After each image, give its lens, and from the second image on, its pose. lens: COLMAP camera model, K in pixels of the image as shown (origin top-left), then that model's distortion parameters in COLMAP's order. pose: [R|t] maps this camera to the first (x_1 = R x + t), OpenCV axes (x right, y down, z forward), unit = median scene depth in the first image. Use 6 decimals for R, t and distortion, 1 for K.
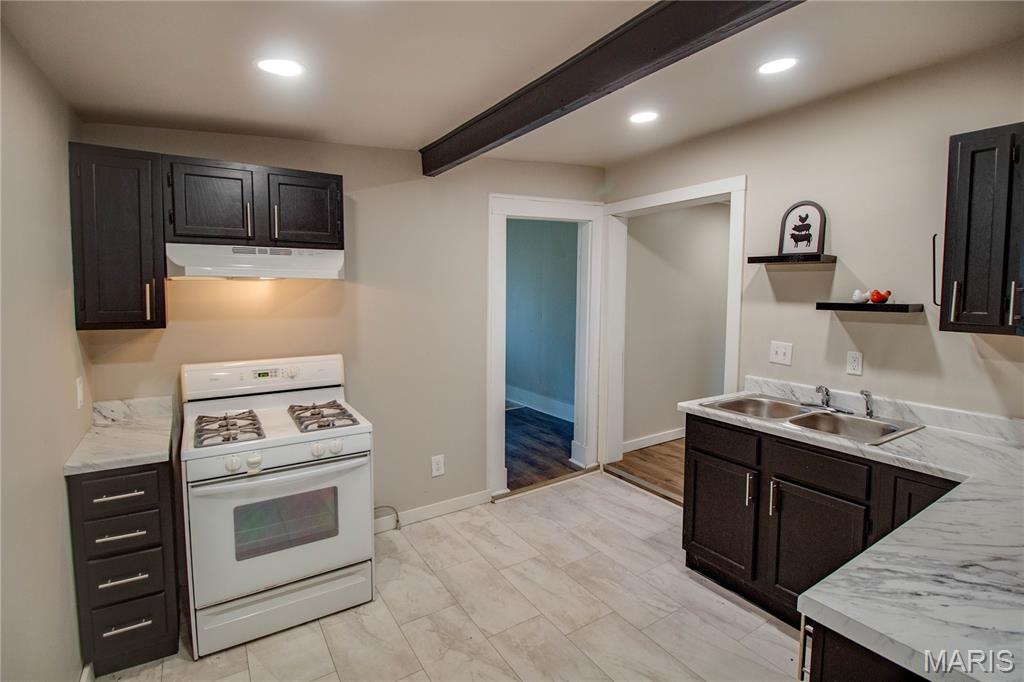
lens RADIAL K [[502.0, 0, 517.2], [0, 502.0, 324.7], [0, 0, 1]] dist [-0.000314, -0.000355]
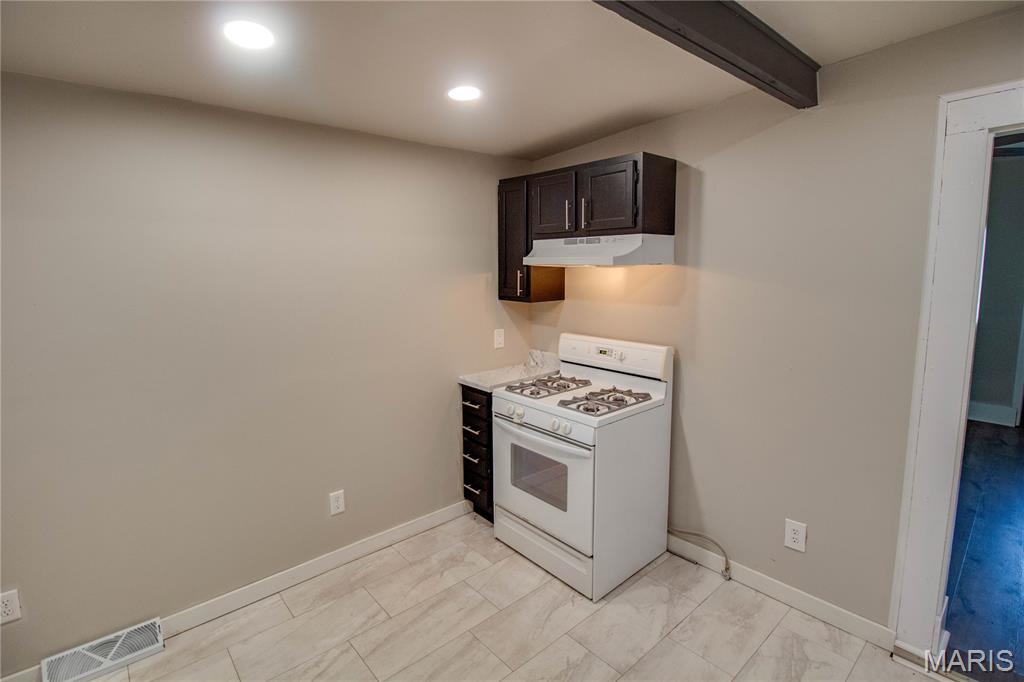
lens RADIAL K [[489.5, 0, 526.5], [0, 489.5, 323.0], [0, 0, 1]] dist [0.000074, -0.008913]
pose [[0.162126, 0.107801, -0.980864, 0.529011], [-0.079718, 0.992197, 0.095870, -0.055328], [0.983545, 0.062650, 0.169455, 0.655501]]
